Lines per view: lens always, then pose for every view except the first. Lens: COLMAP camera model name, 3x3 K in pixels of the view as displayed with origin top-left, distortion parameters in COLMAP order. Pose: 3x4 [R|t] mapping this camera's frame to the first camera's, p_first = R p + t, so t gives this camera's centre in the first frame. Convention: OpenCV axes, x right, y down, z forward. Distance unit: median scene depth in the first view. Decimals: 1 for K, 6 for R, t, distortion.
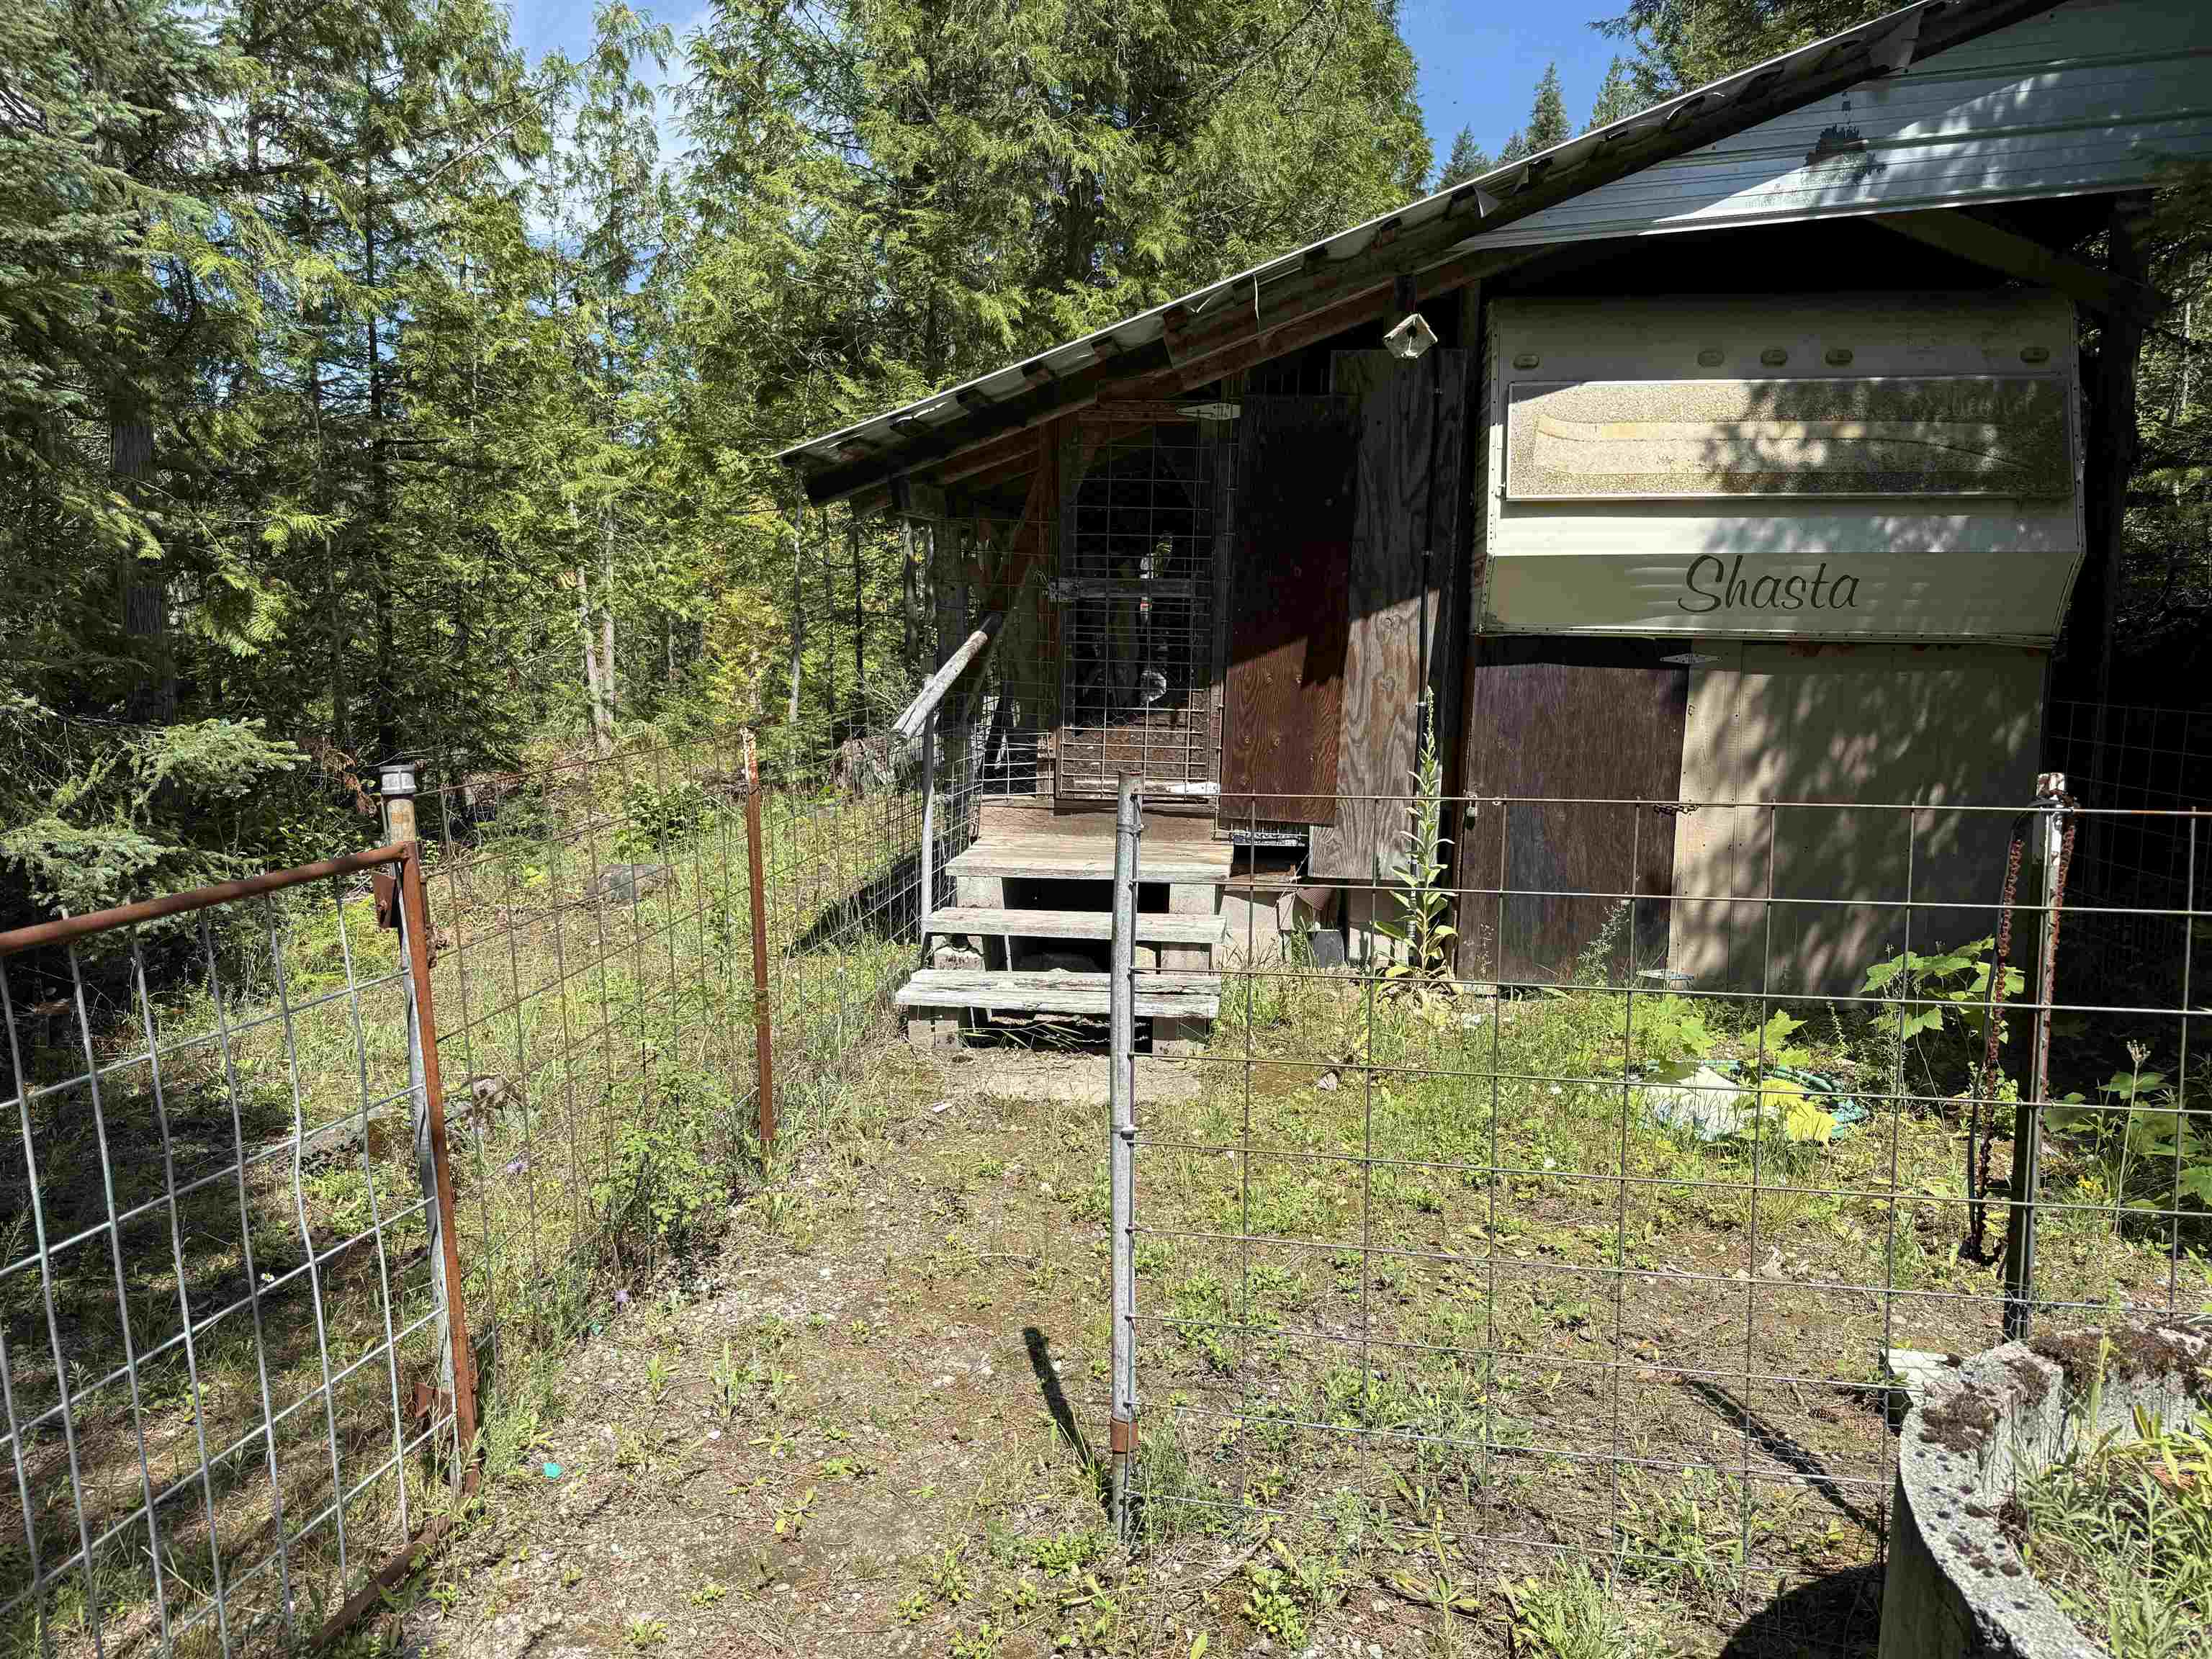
lens RADIAL K [[1540.0, 0, 1105.3], [0, 1540.0, 834.3], [0, 0, 1]] dist [-0.000747, -0.008372]
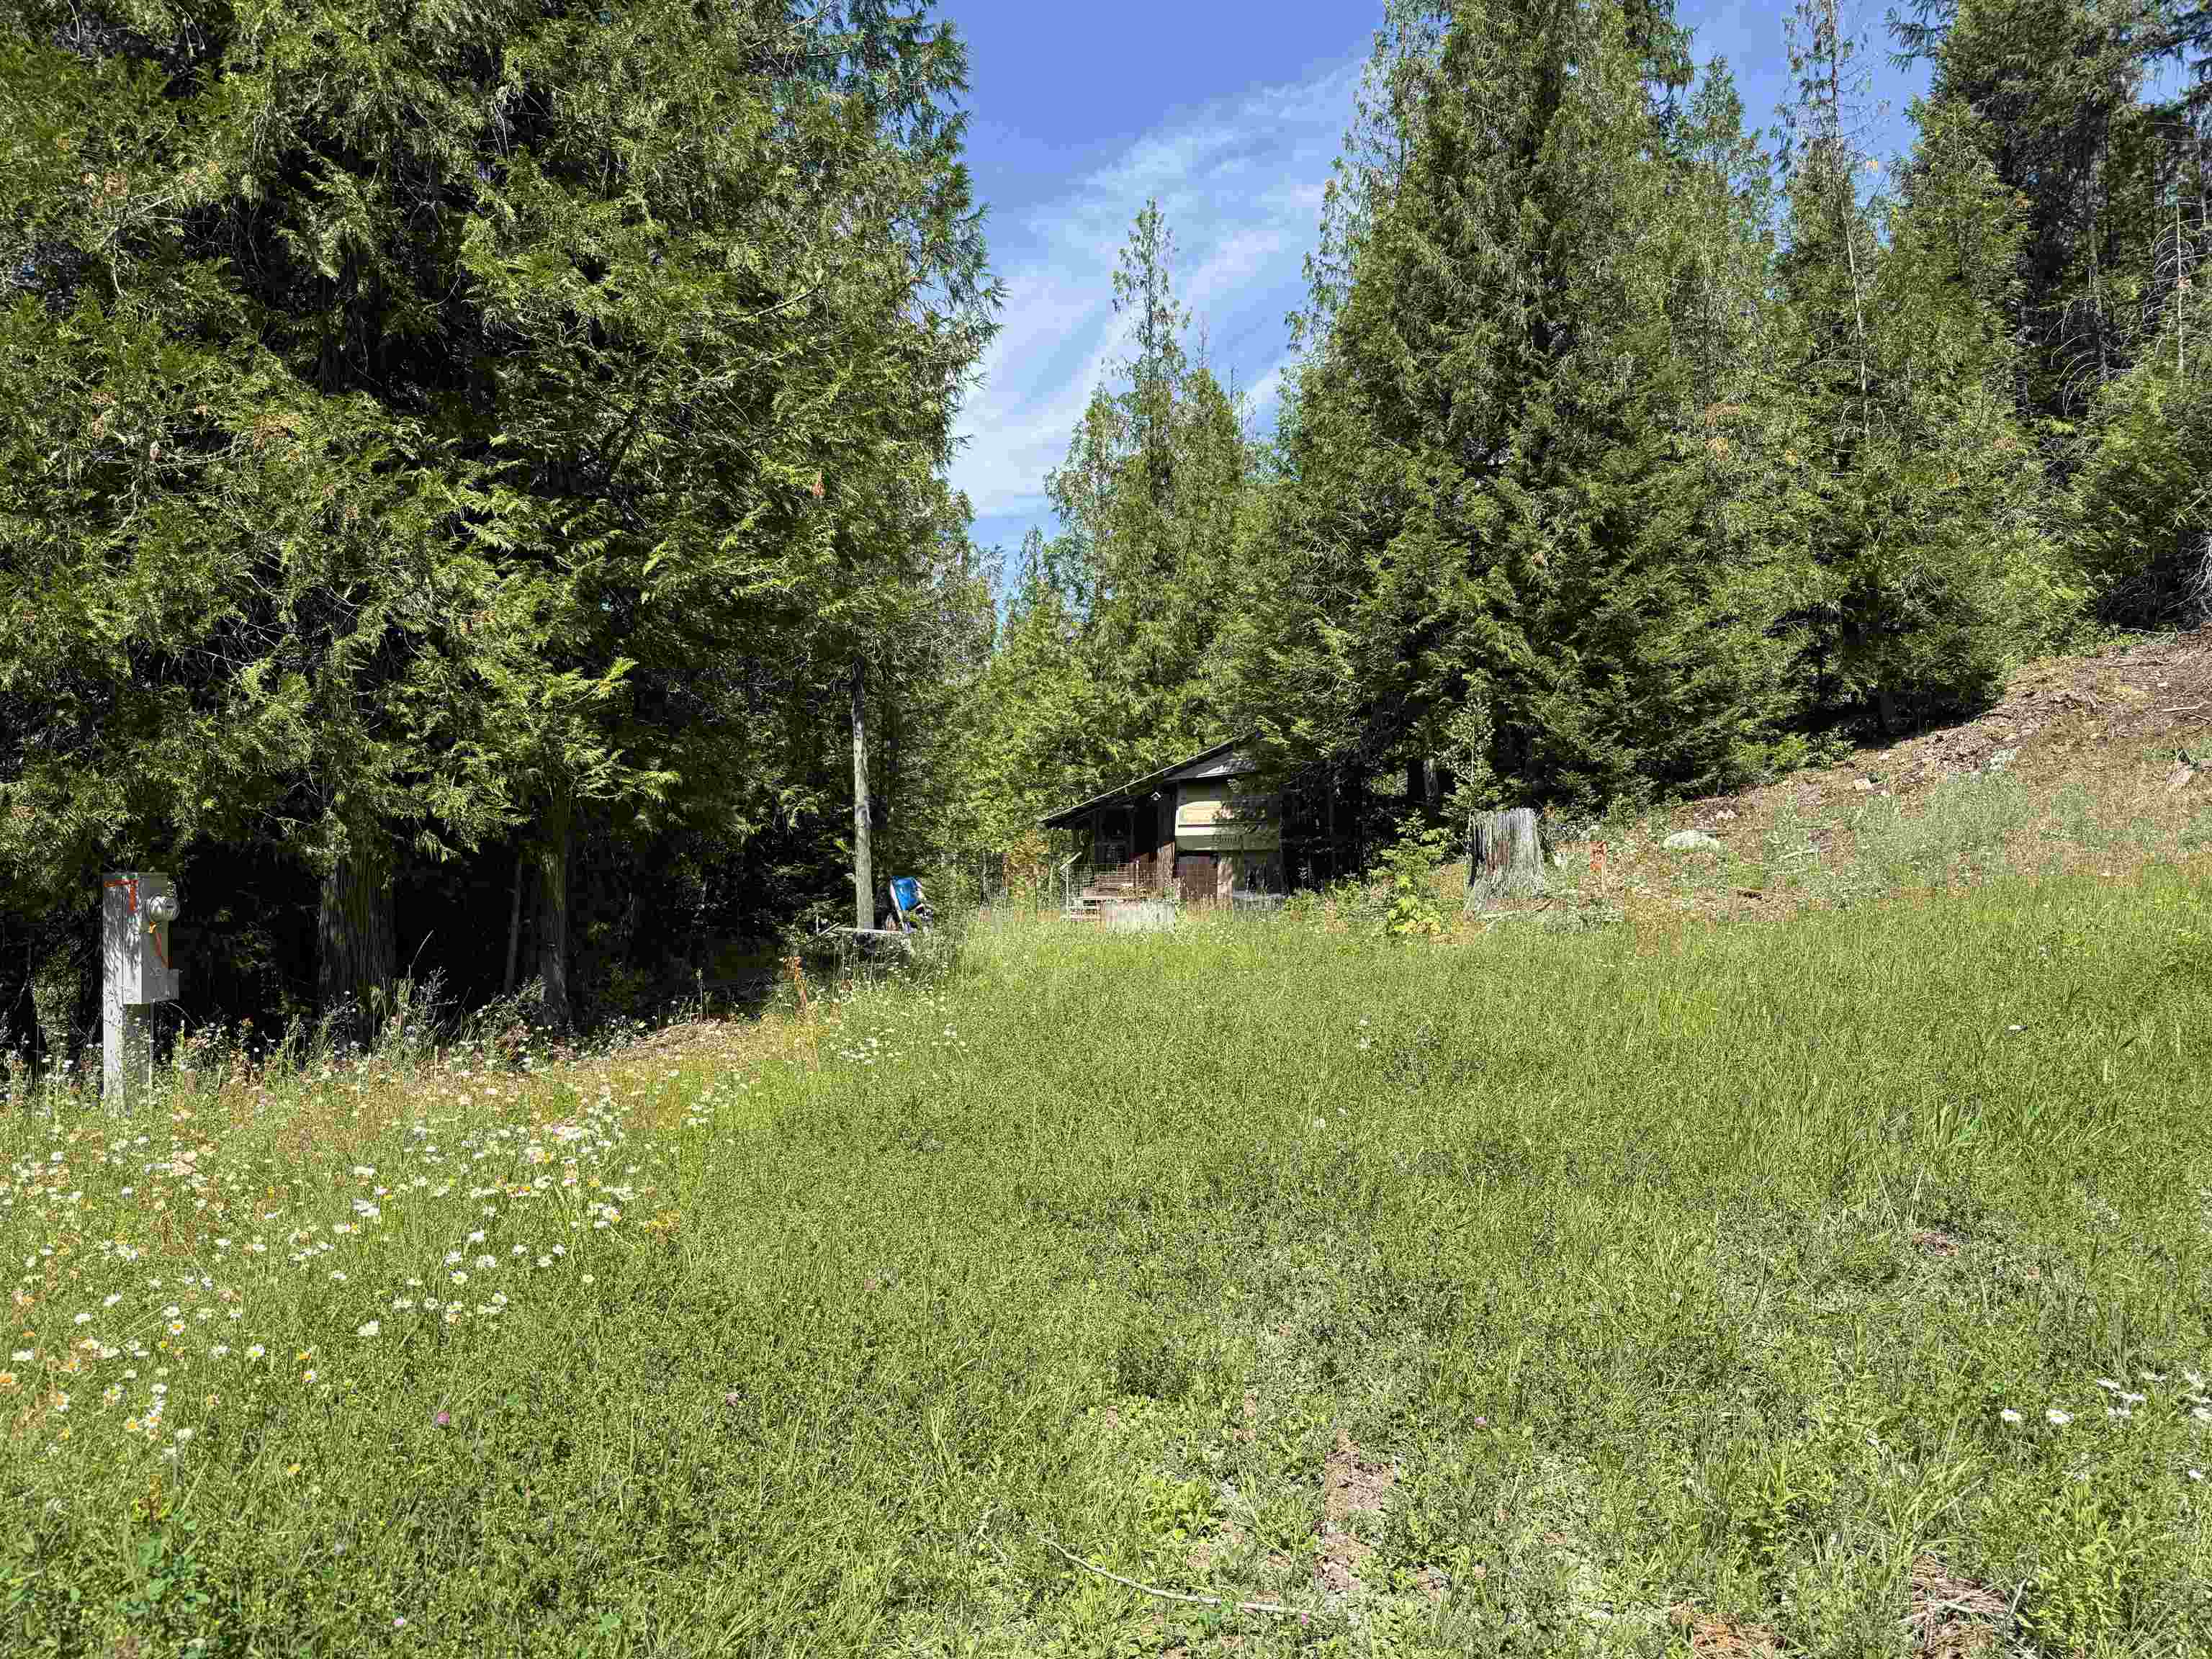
lens RADIAL K [[1540.0, 0, 1109.5], [0, 1540.0, 820.1], [0, 0, 1]] dist [-0.000747, -0.008372]
pose [[0.984488, -0.021141, -0.174173, 0.916728], [-0.008992, 0.985330, -0.170423, 0.640581], [0.175221, 0.169346, 0.969855, -3.996429]]
